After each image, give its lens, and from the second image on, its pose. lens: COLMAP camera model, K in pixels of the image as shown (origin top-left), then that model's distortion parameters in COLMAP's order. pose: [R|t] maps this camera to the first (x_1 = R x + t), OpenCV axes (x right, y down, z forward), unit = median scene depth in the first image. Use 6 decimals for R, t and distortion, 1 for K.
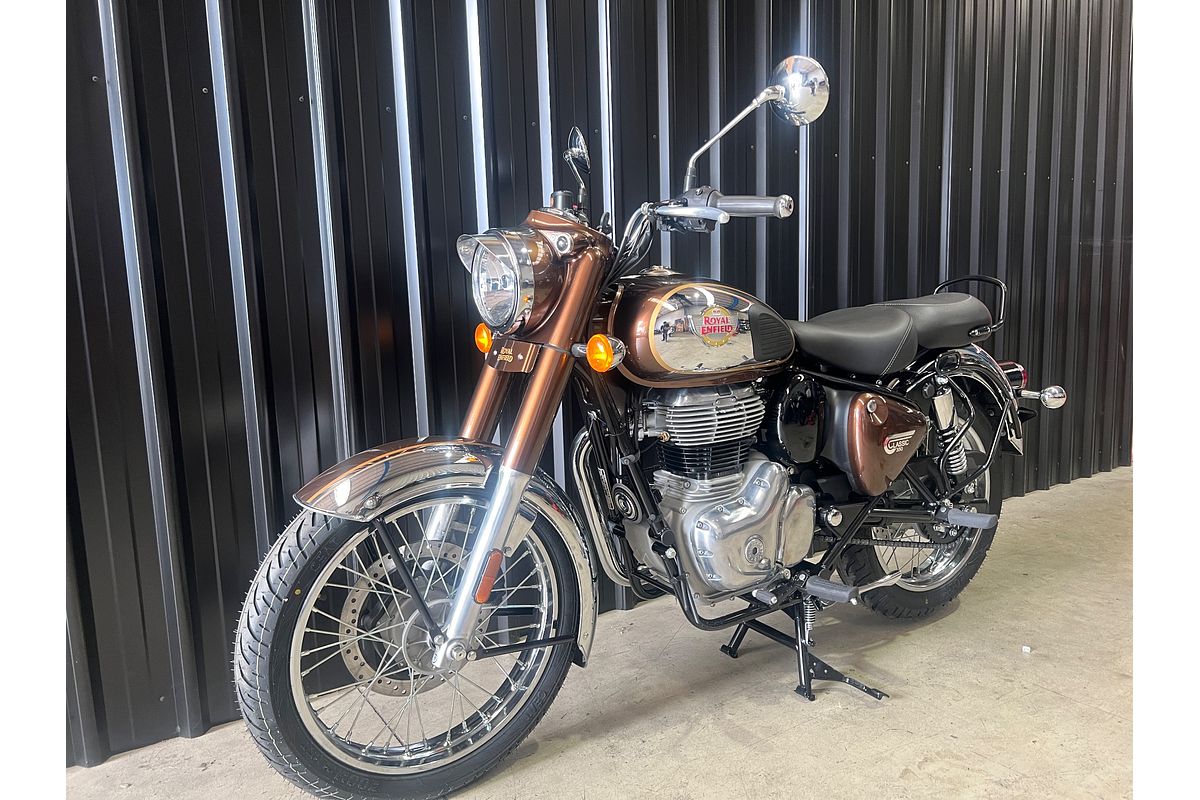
lens RADIAL K [[775.8, 0, 600.0], [0, 775.8, 400.0], [0, 0, 1]] dist [0.001920, -0.000529]
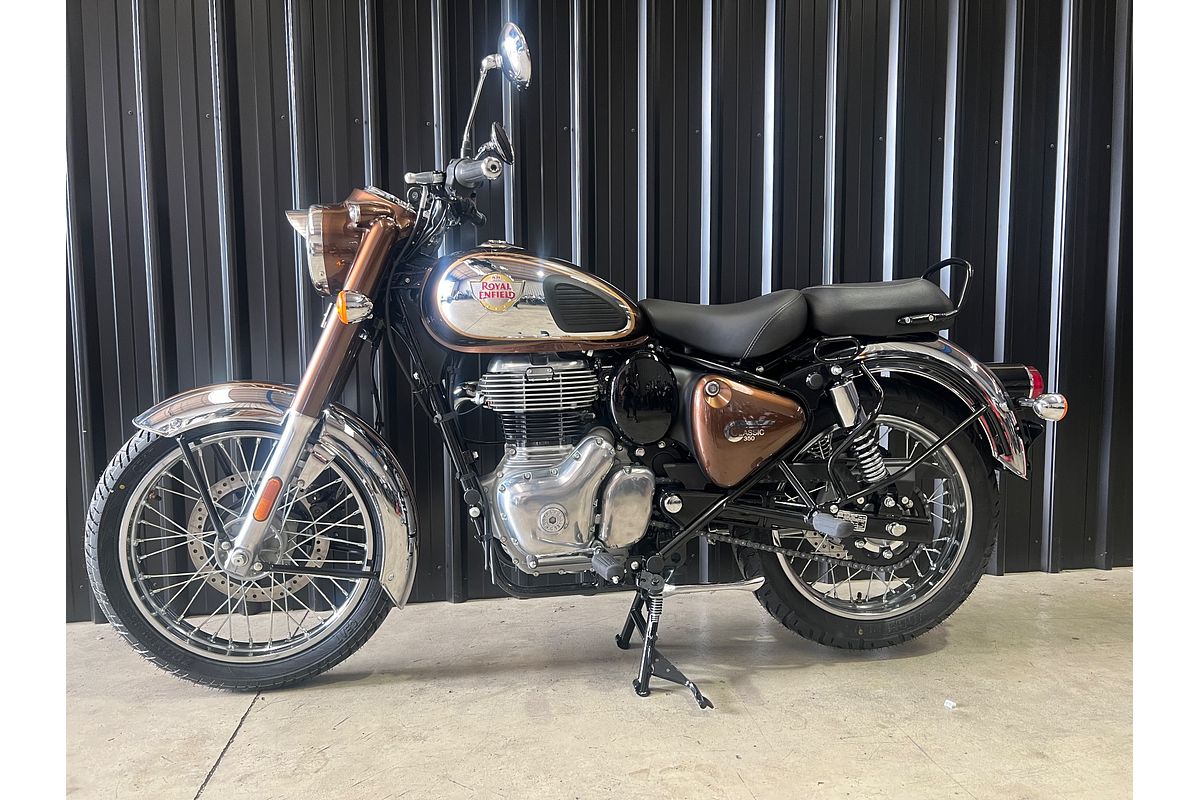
lens RADIAL K [[775.8, 0, 600.0], [0, 775.8, 400.0], [0, 0, 1]] dist [0.001920, -0.000529]
pose [[0.915047, 0.057720, -0.399196, 0.597817], [-0.074866, 0.996815, -0.027480, 0.057754], [0.396338, 0.055032, 0.916454, 0.093074]]
